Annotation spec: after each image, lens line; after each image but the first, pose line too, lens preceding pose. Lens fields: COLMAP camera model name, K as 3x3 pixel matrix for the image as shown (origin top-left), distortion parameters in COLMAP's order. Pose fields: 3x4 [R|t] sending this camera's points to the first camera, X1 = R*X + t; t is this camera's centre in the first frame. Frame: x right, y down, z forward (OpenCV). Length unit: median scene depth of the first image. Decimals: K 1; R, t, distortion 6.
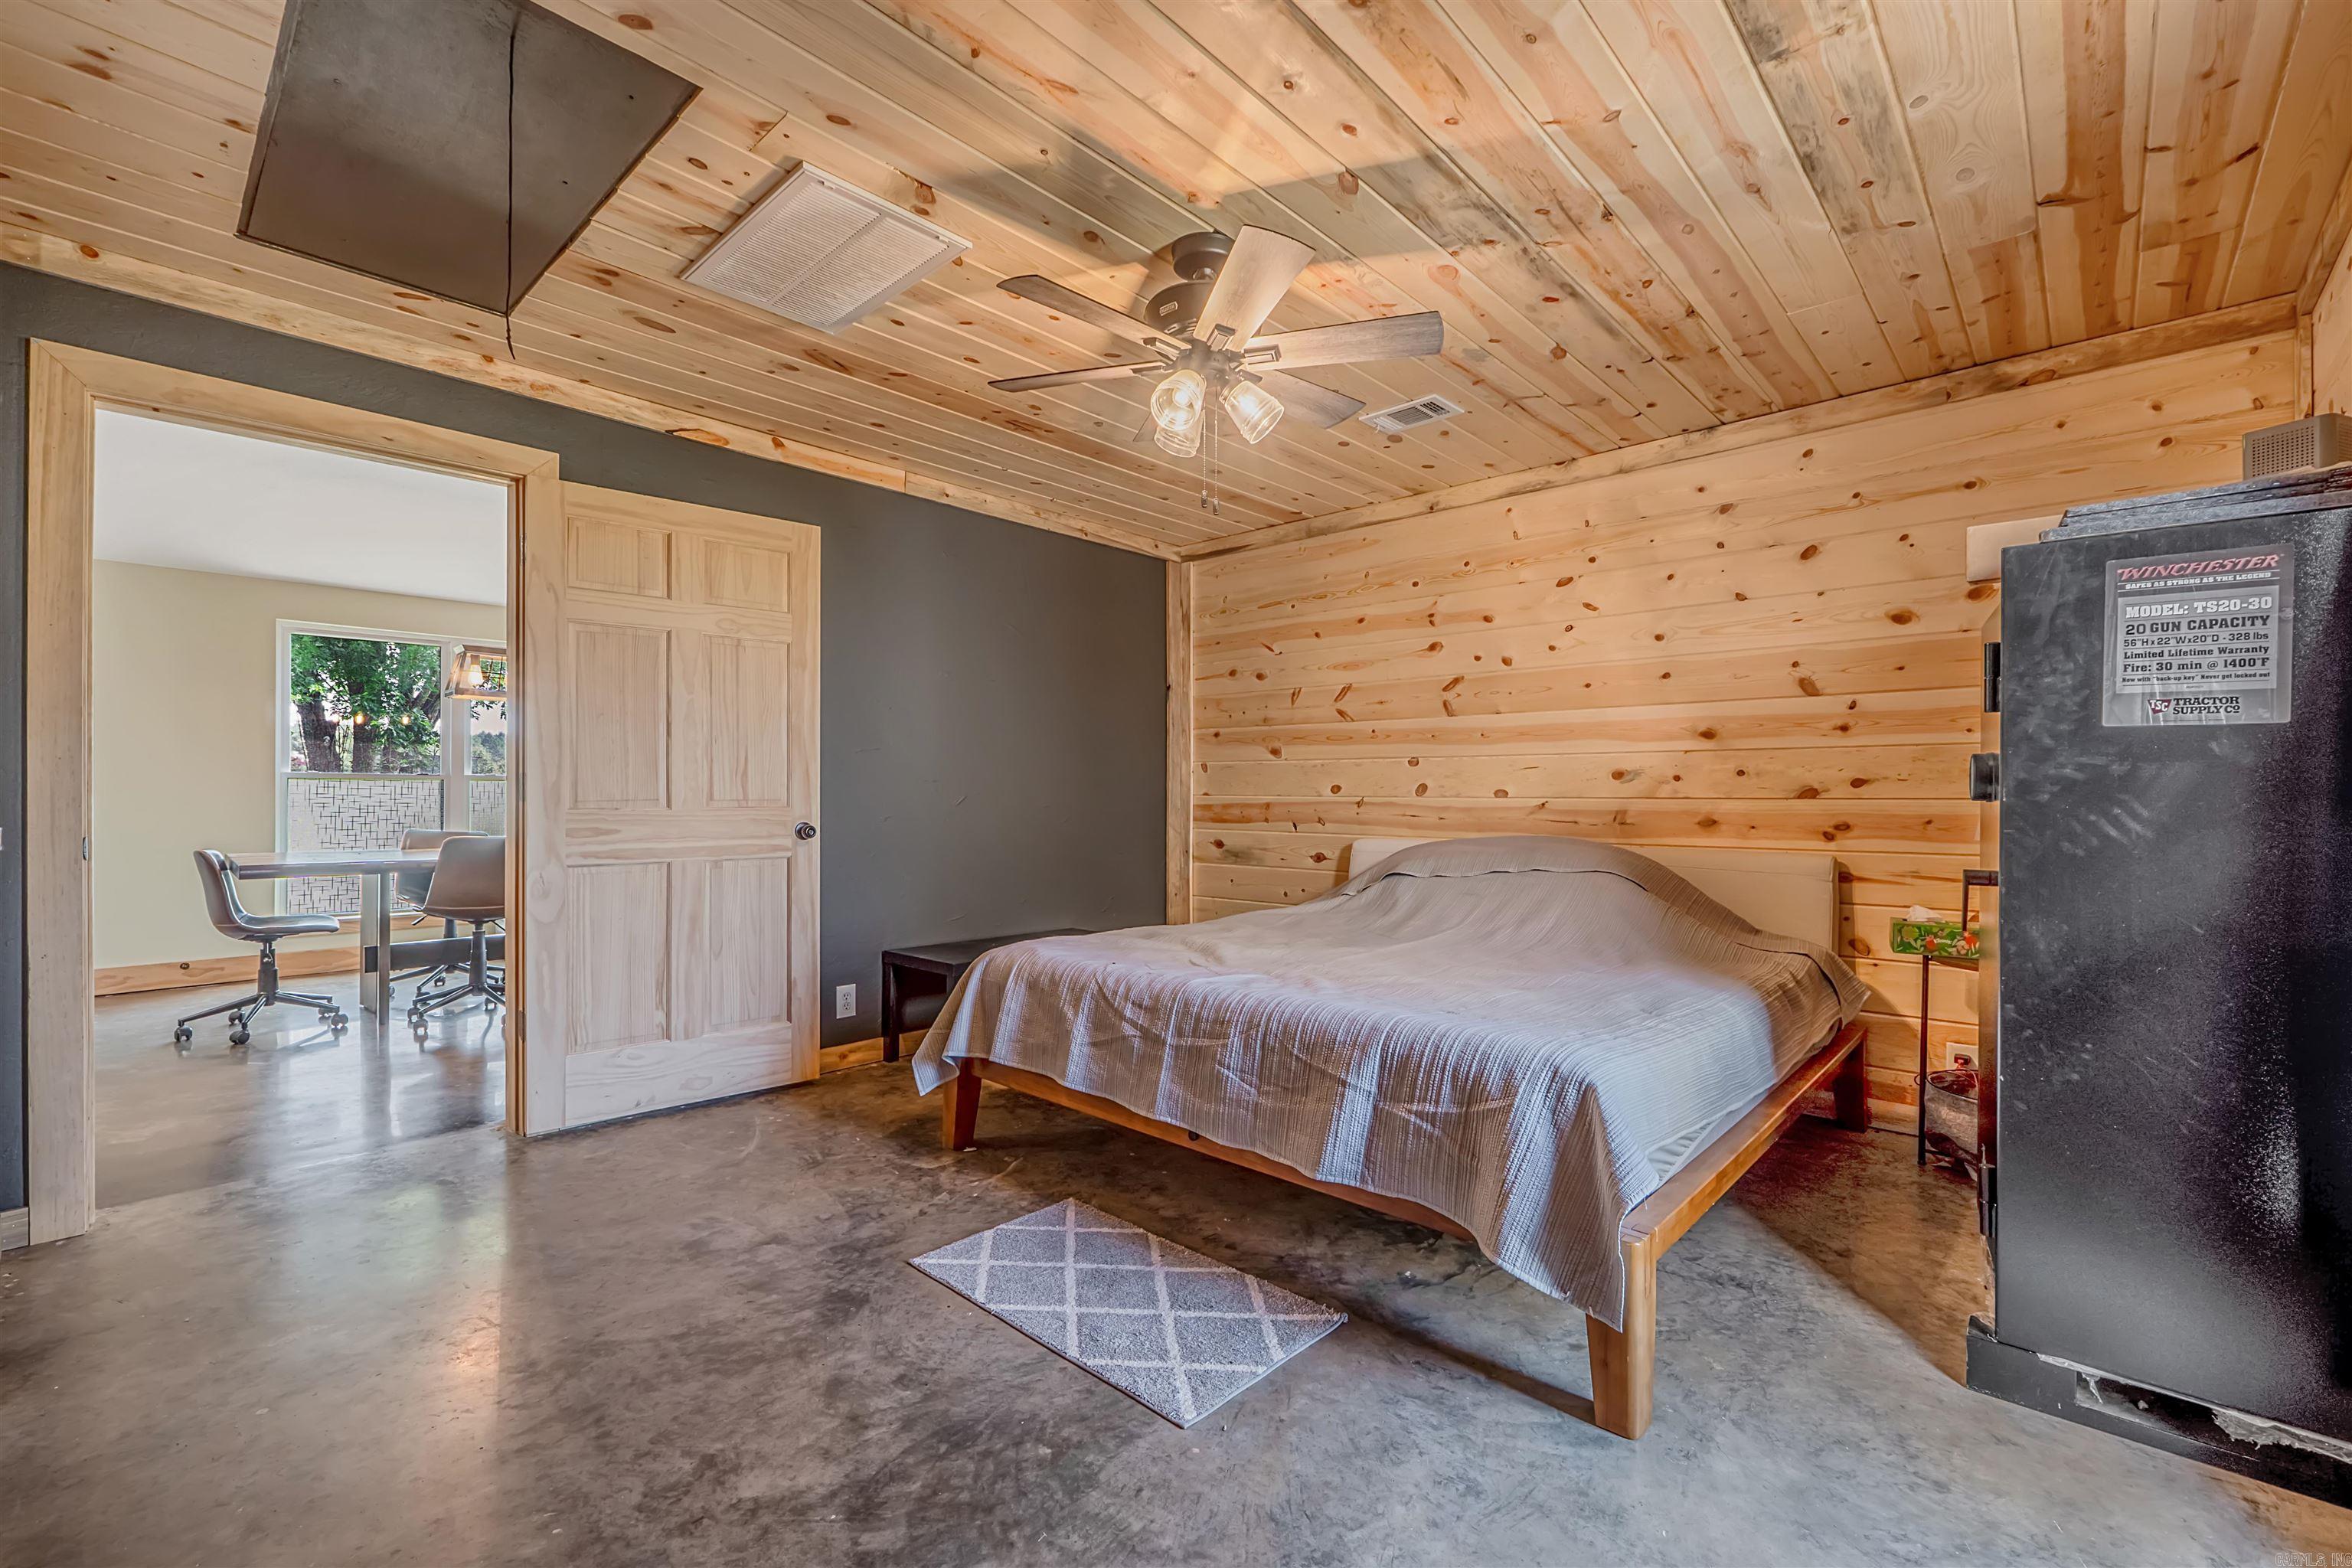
lens RADIAL K [[991.3, 0, 1177.4], [0, 991.3, 797.0], [0, 0, 1]] dist [-0.007877, 0.000044]
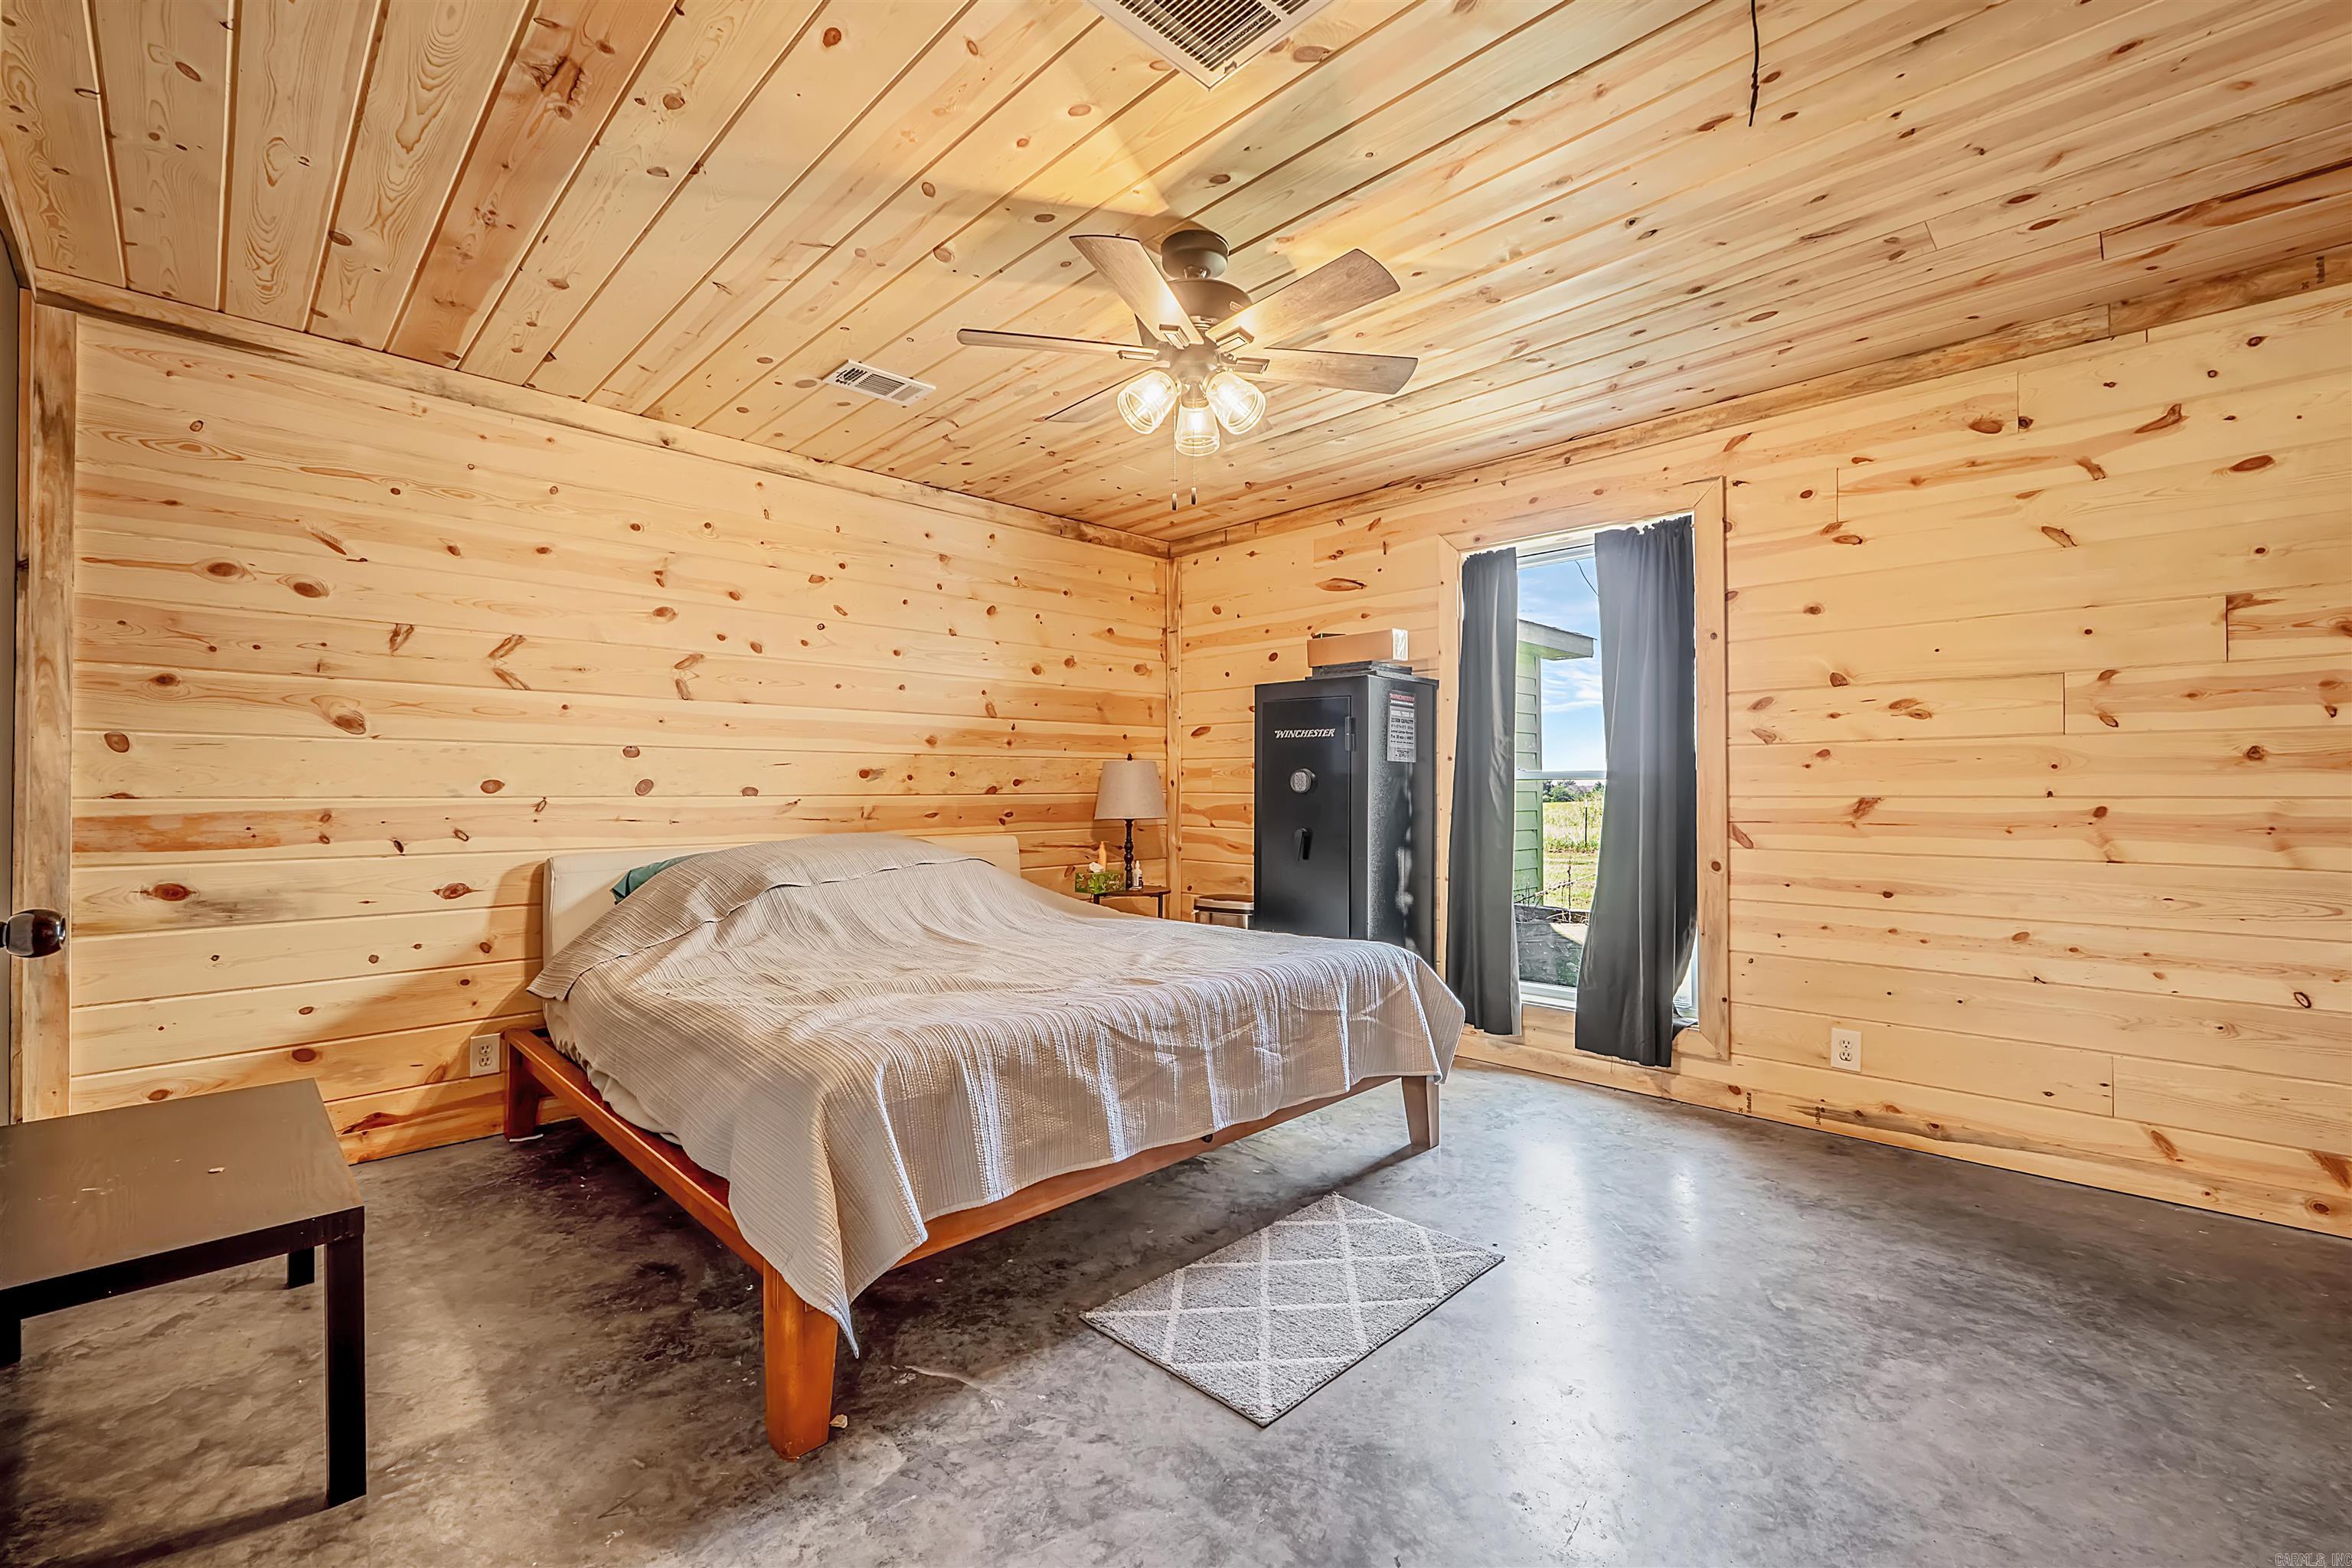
lens RADIAL K [[991.3, 0, 1177.4], [0, 991.3, 780.3], [0, 0, 1]] dist [-0.007877, 0.000044]
pose [[0.030885, 0.007008, 0.999498, -0.694867], [0.006000, 0.999956, -0.007197, -0.006113], [-0.999505, 0.006219, 0.030841, 0.708746]]
